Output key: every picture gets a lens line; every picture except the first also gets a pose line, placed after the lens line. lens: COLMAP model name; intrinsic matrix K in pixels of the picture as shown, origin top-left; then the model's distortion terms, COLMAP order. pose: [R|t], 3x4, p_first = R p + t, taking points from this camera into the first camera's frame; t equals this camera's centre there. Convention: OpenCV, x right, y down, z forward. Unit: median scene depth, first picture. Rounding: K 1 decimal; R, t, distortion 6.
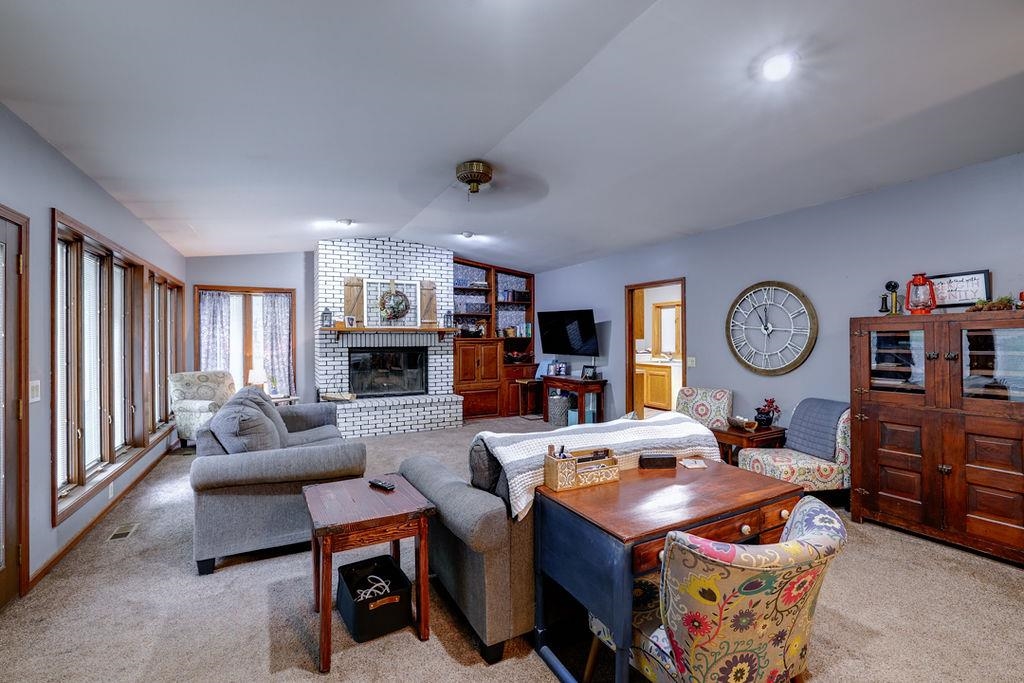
lens RADIAL K [[444.7, 0, 505.7], [0, 444.7, 336.5], [0, 0, 1]] dist [-0.014483, 0.000199]
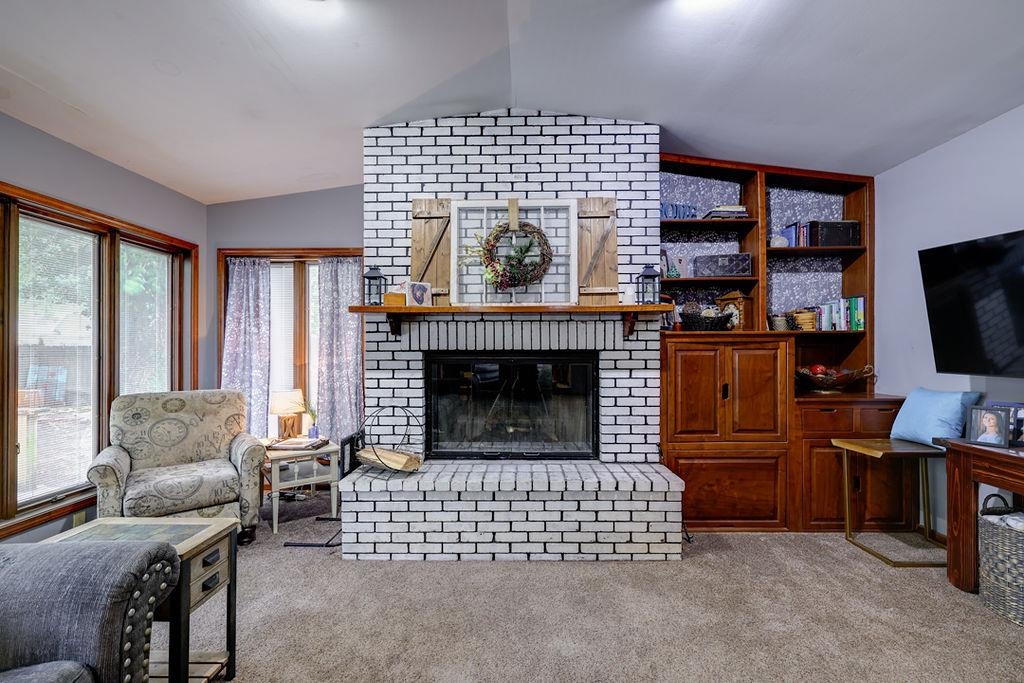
lens RADIAL K [[447.9, 0, 512.7], [0, 447.9, 348.0], [0, 0, 1]] dist [-0.002135, 0.000014]
pose [[0.886108, -0.000651, -0.463479, -0.045350], [0.001044, 0.999999, 0.000592, 0.019669], [0.463479, -0.001009, 0.886108, 0.566902]]
